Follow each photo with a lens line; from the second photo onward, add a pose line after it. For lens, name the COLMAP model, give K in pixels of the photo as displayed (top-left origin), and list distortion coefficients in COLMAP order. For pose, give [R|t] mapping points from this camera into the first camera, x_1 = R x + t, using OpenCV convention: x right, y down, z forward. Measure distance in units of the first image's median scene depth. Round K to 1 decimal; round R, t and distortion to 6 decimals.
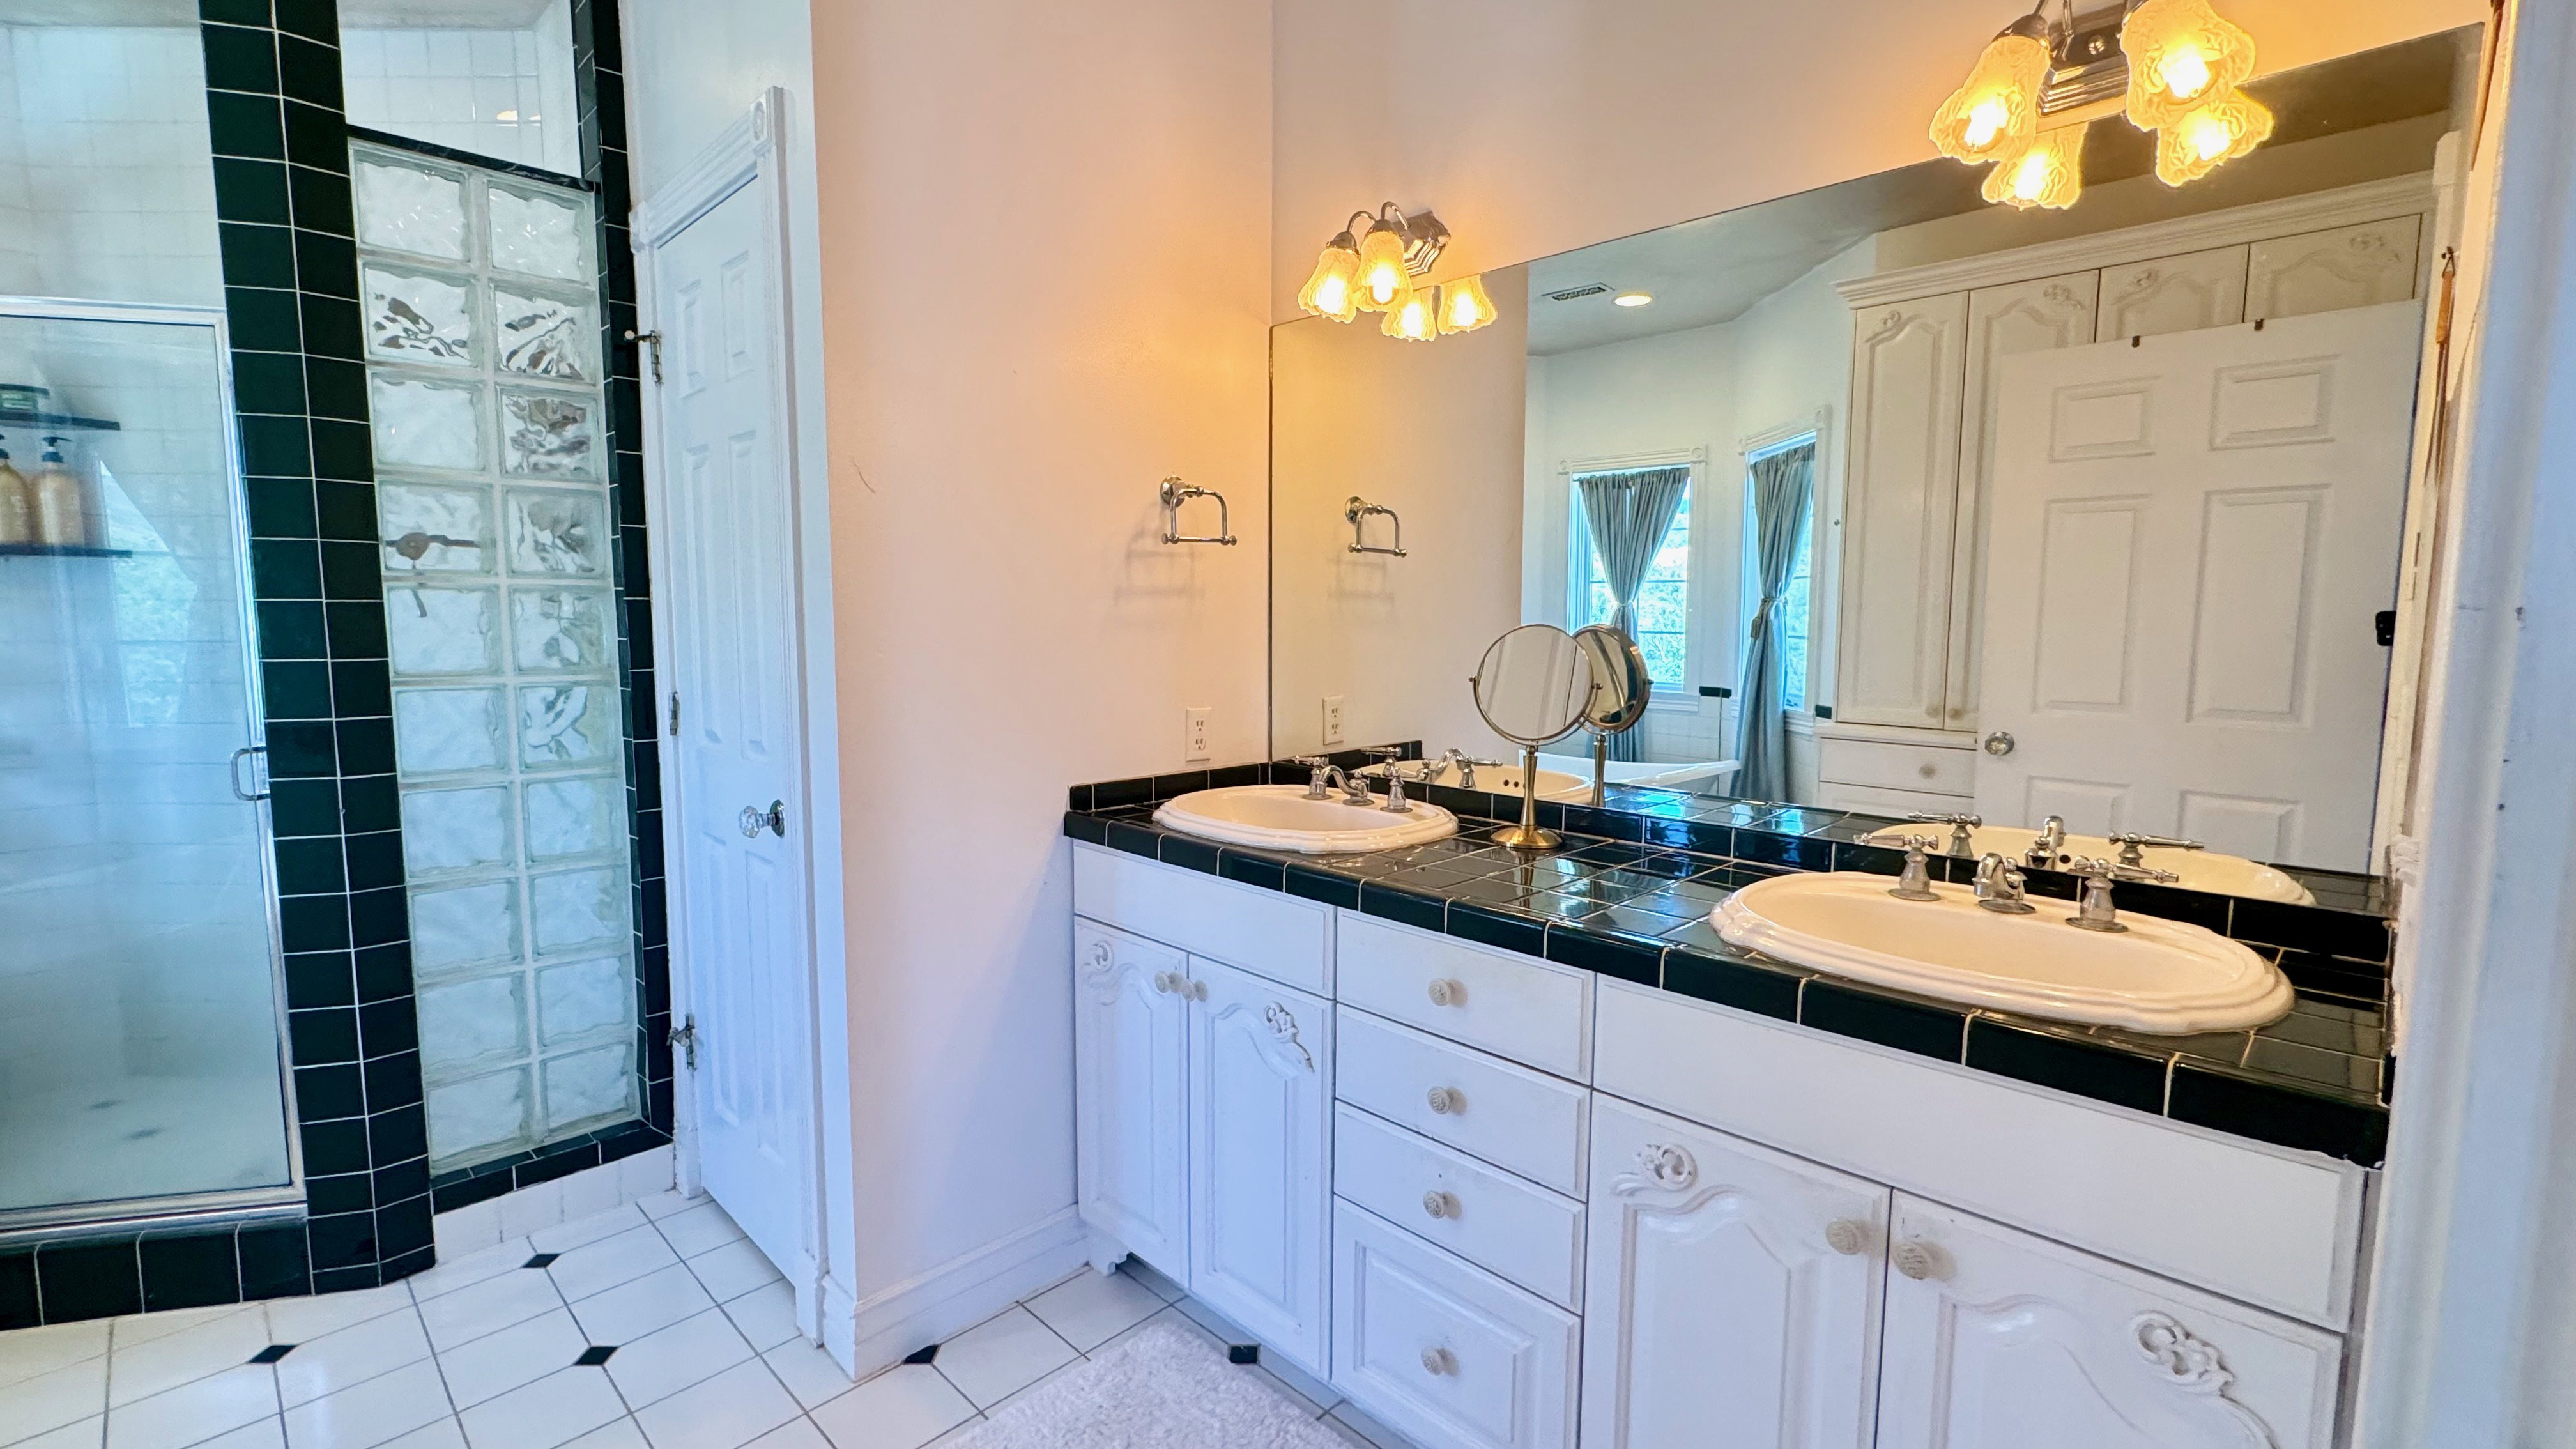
lens RADIAL K [[1107.9, 0, 1289.1], [0, 1107.9, 727.3], [0, 0, 1]] dist [-0.006797, -0.000329]
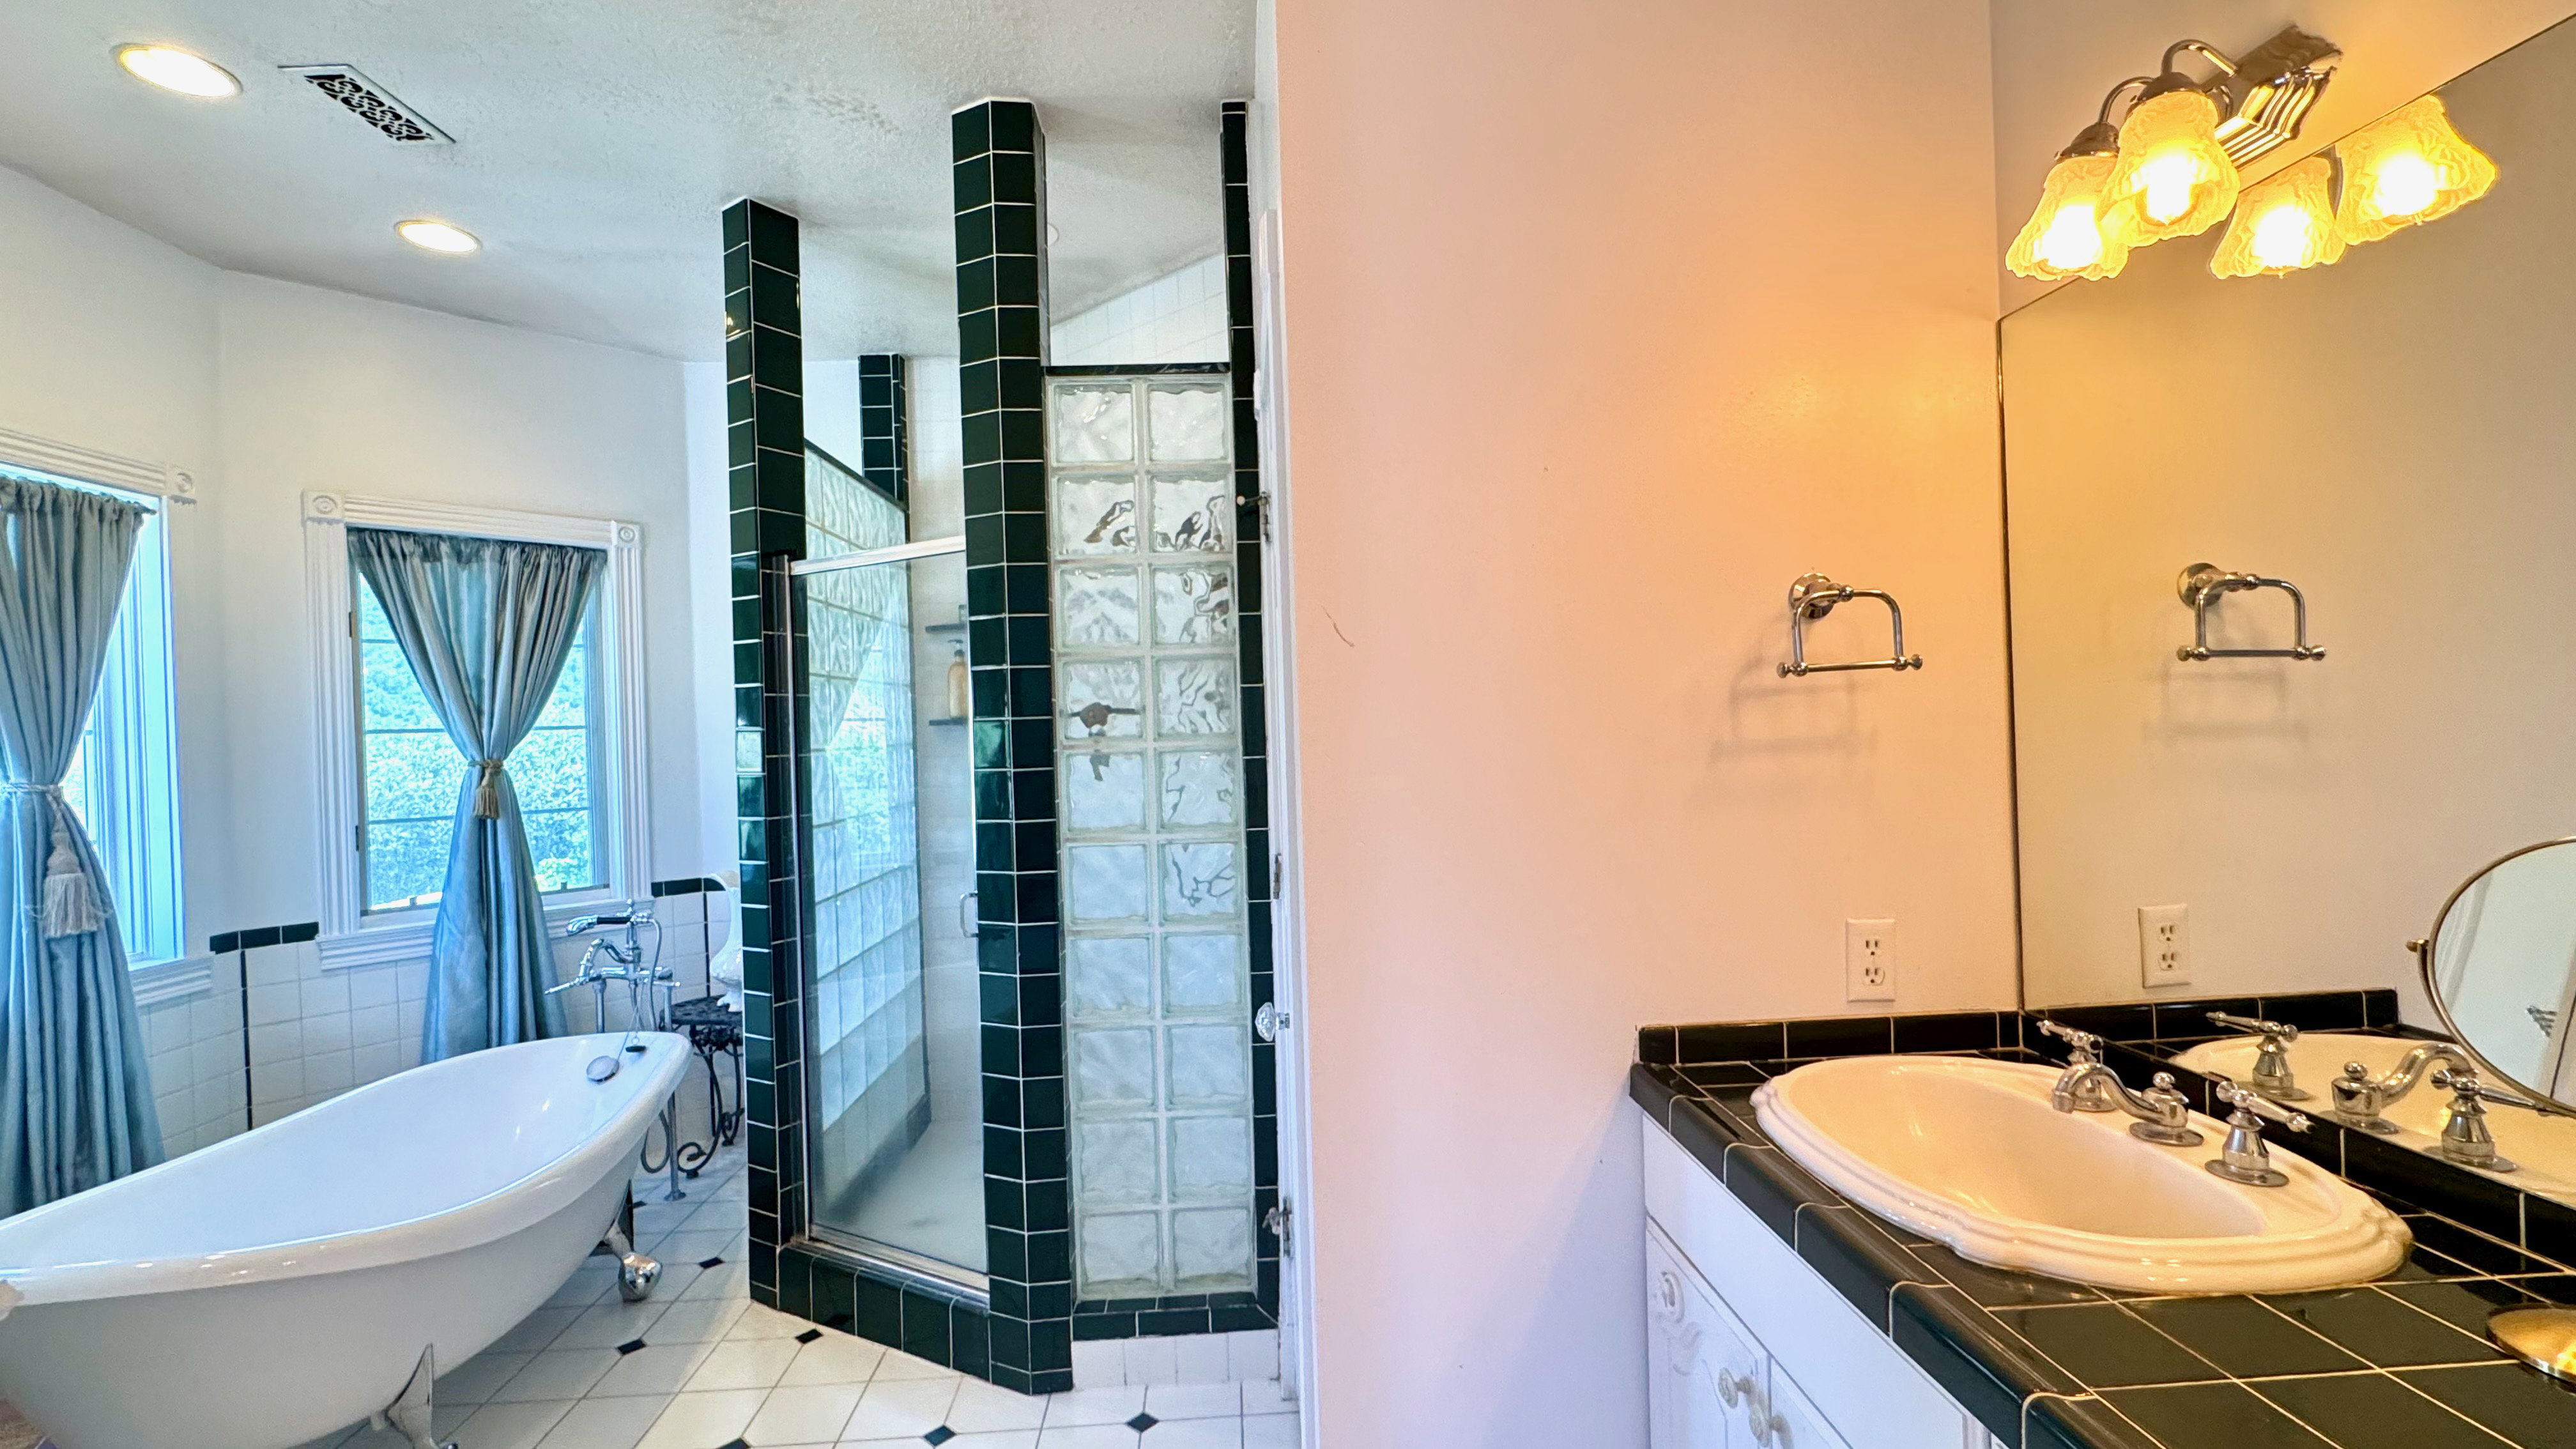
lens RADIAL K [[1107.9, 0, 1289.1], [0, 1107.9, 727.3], [0, 0, 1]] dist [-0.006797, -0.000329]
pose [[0.737362, -0.027024, -0.674956, 0.114108], [-0.035832, 0.996228, -0.079033, -0.070483], [0.674546, 0.082461, 0.733613, 0.304969]]
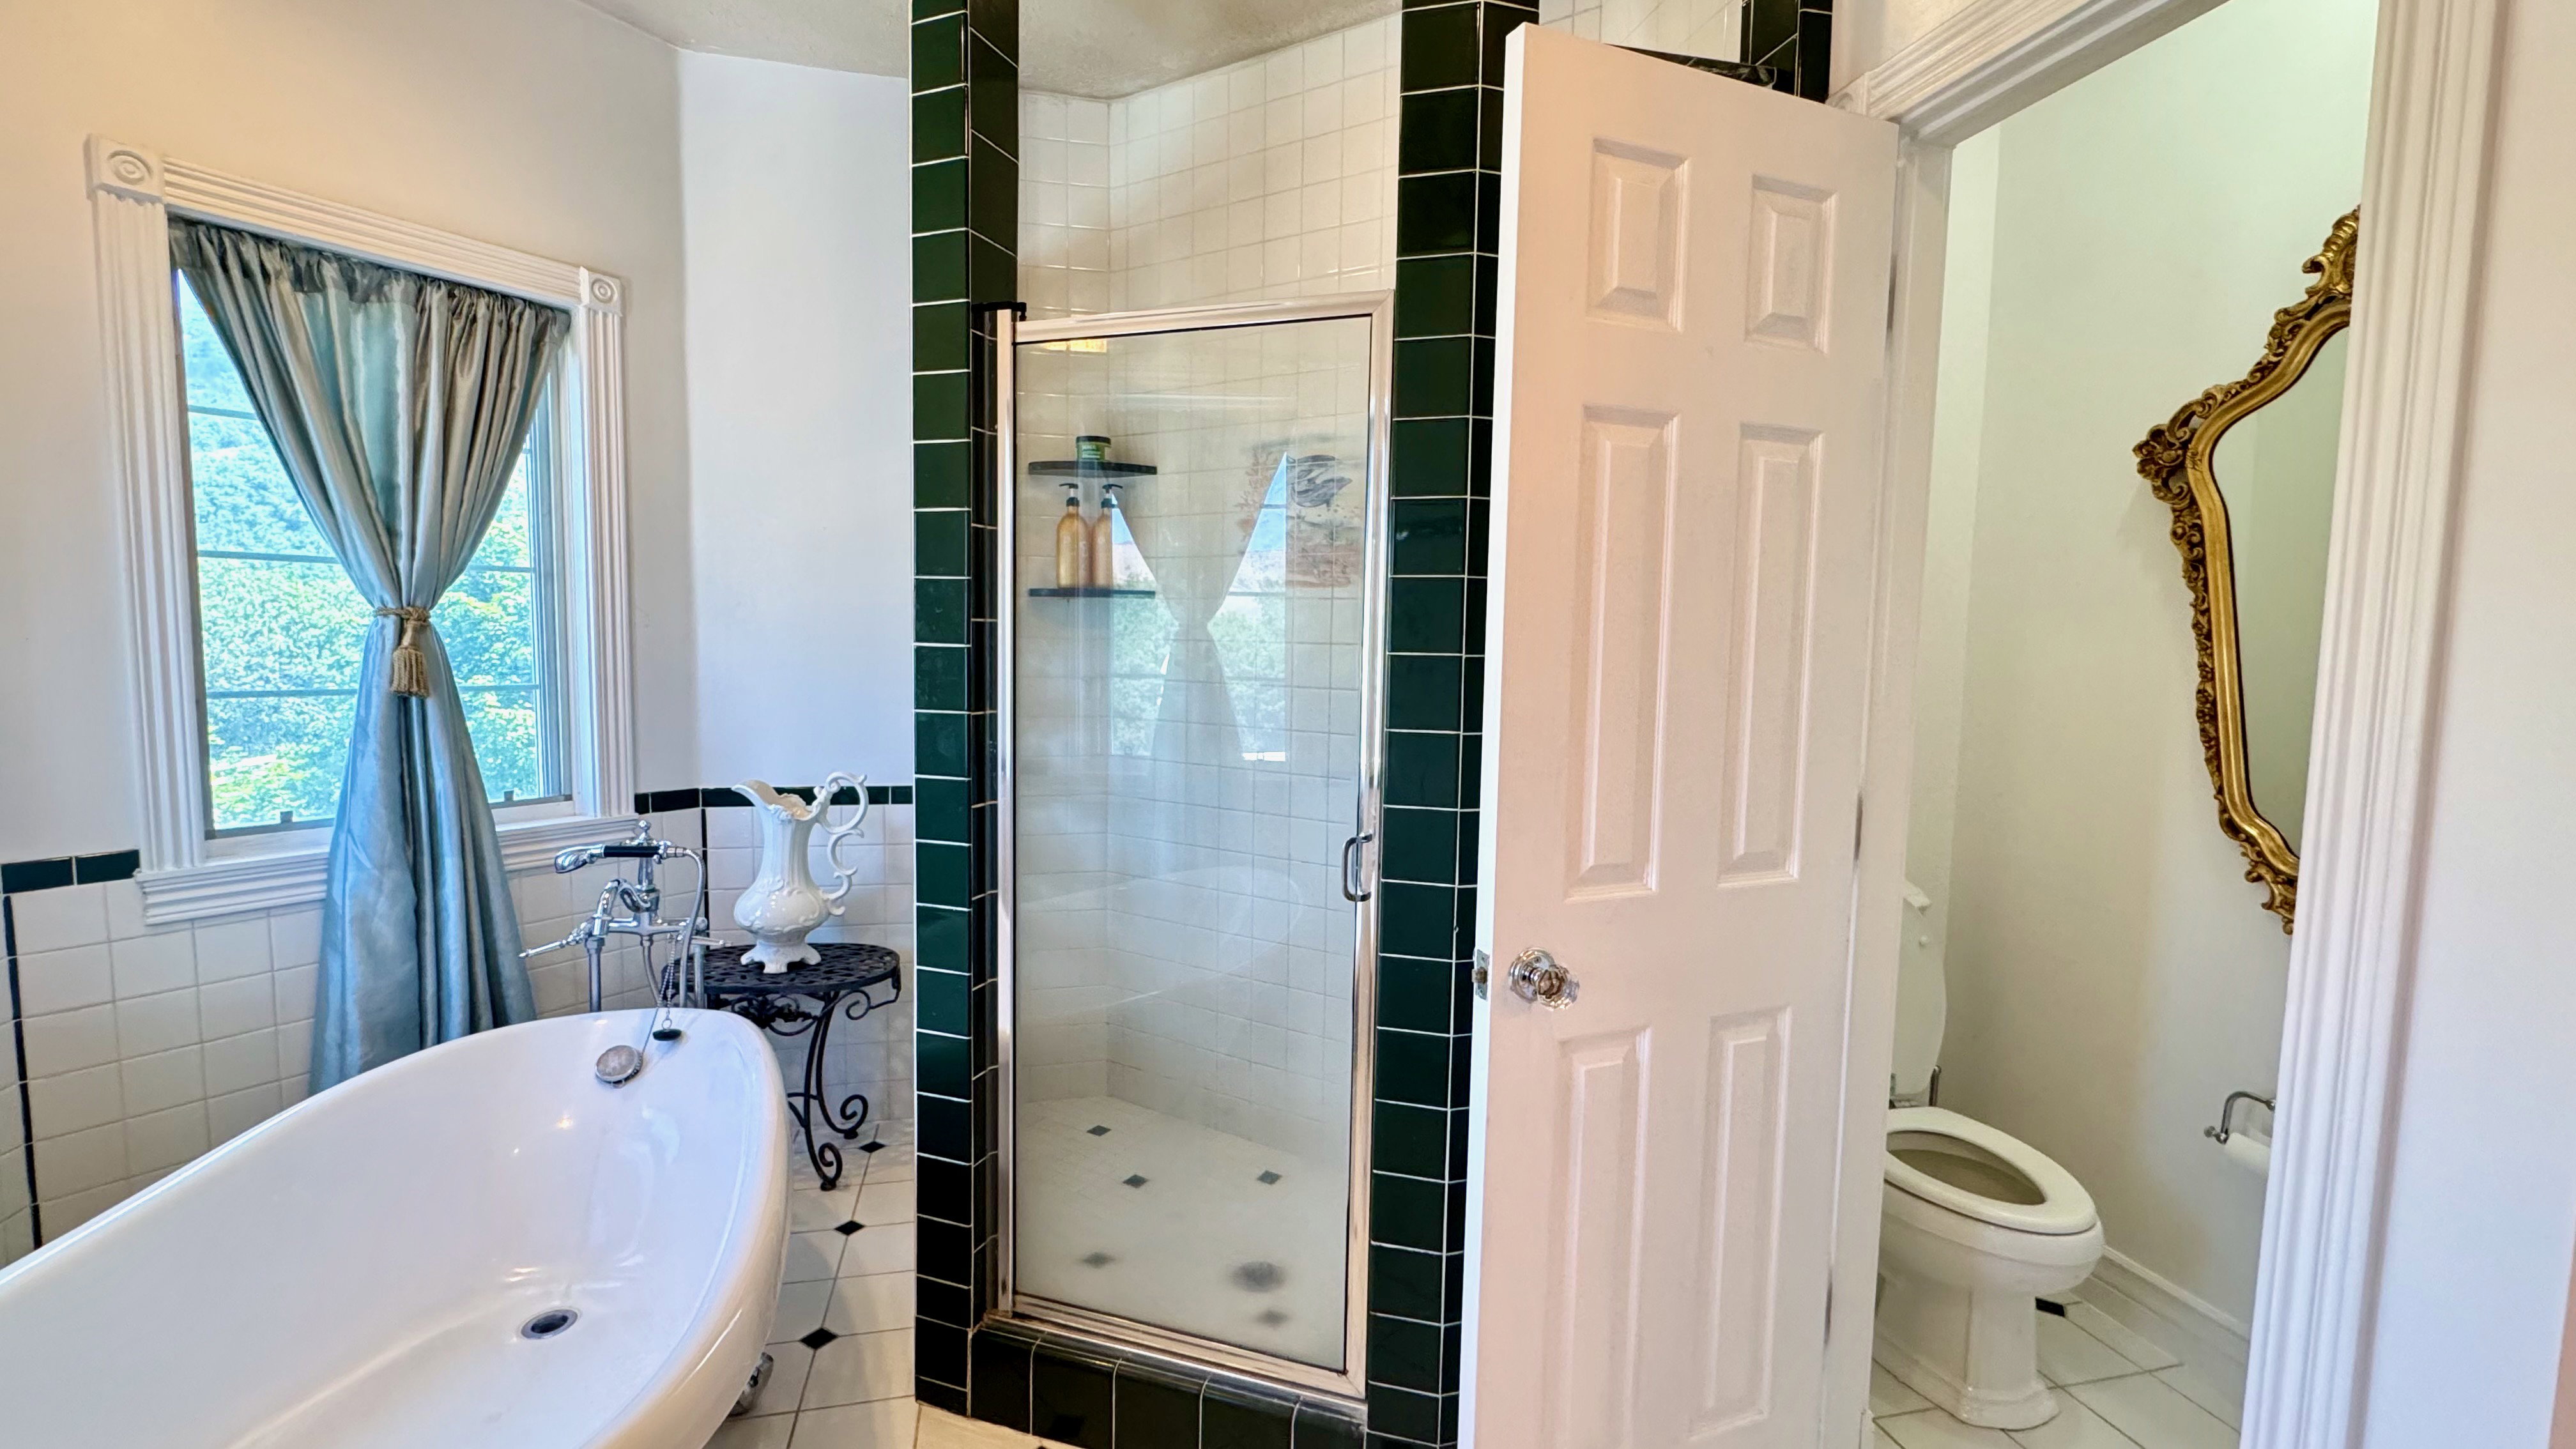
lens RADIAL K [[1107.9, 0, 1289.1], [0, 1107.9, 727.3], [0, 0, 1]] dist [-0.006797, -0.000329]
pose [[0.844676, 0.054498, -0.532496, -0.512404], [-0.069913, 0.997514, -0.008810, -0.044596], [0.530693, 0.044670, 0.846386, 0.259591]]
